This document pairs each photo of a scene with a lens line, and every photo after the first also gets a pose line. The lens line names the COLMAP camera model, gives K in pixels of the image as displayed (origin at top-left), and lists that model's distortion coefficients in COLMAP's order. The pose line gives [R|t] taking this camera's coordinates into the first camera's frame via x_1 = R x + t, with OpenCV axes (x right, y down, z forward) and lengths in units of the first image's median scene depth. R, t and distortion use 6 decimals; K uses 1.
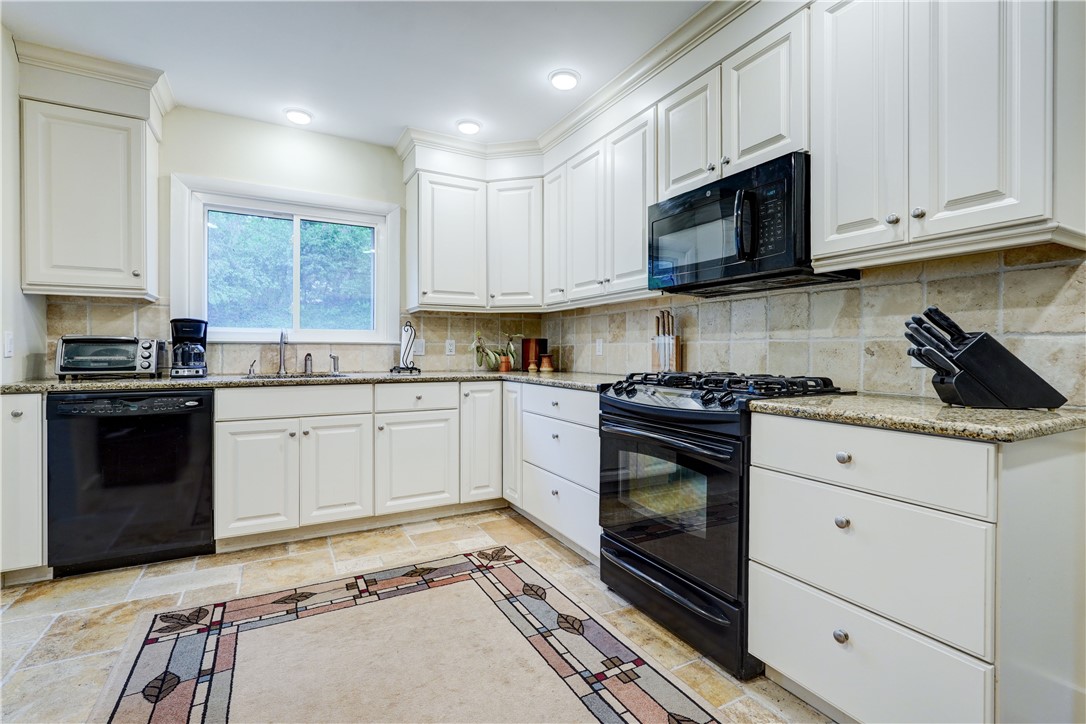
lens RADIAL K [[480.1, 0, 547.2], [0, 480.1, 352.7], [0, 0, 1]] dist [-0.000509, 0.000422]
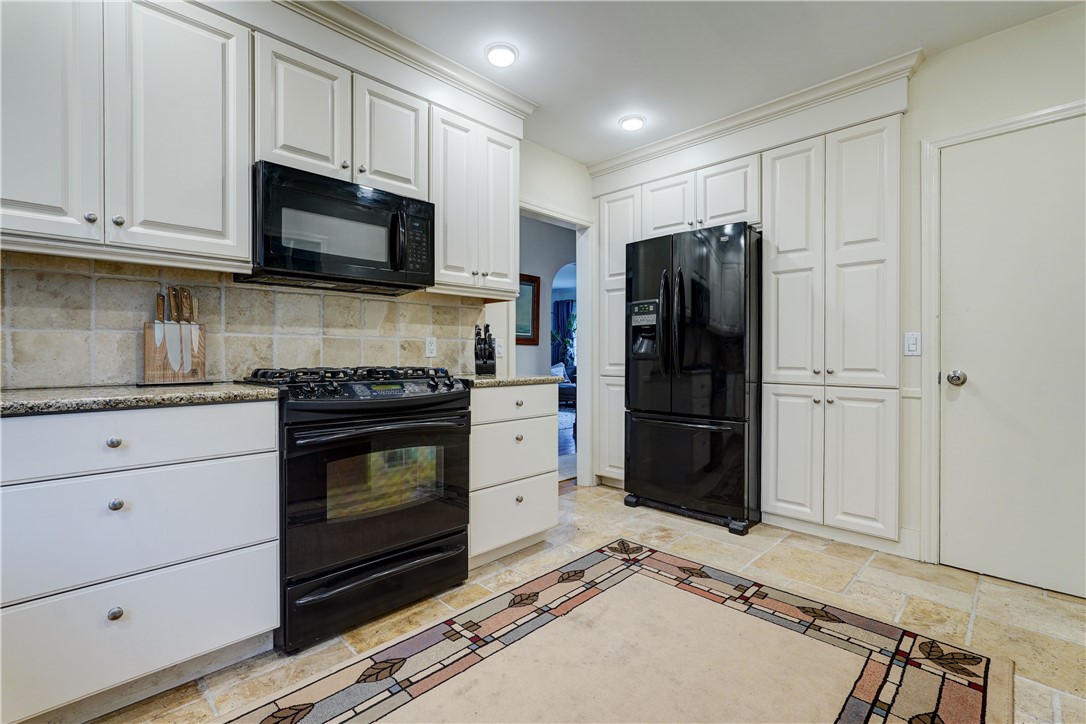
lens RADIAL K [[480.1, 0, 547.2], [0, 480.1, 352.7], [0, 0, 1]] dist [-0.000509, 0.000422]
pose [[-0.258623, -0.000566, 0.965978, -0.843686], [0.003175, 0.999994, 0.001436, 0.013336], [-0.965973, 0.003438, -0.258619, 0.950838]]
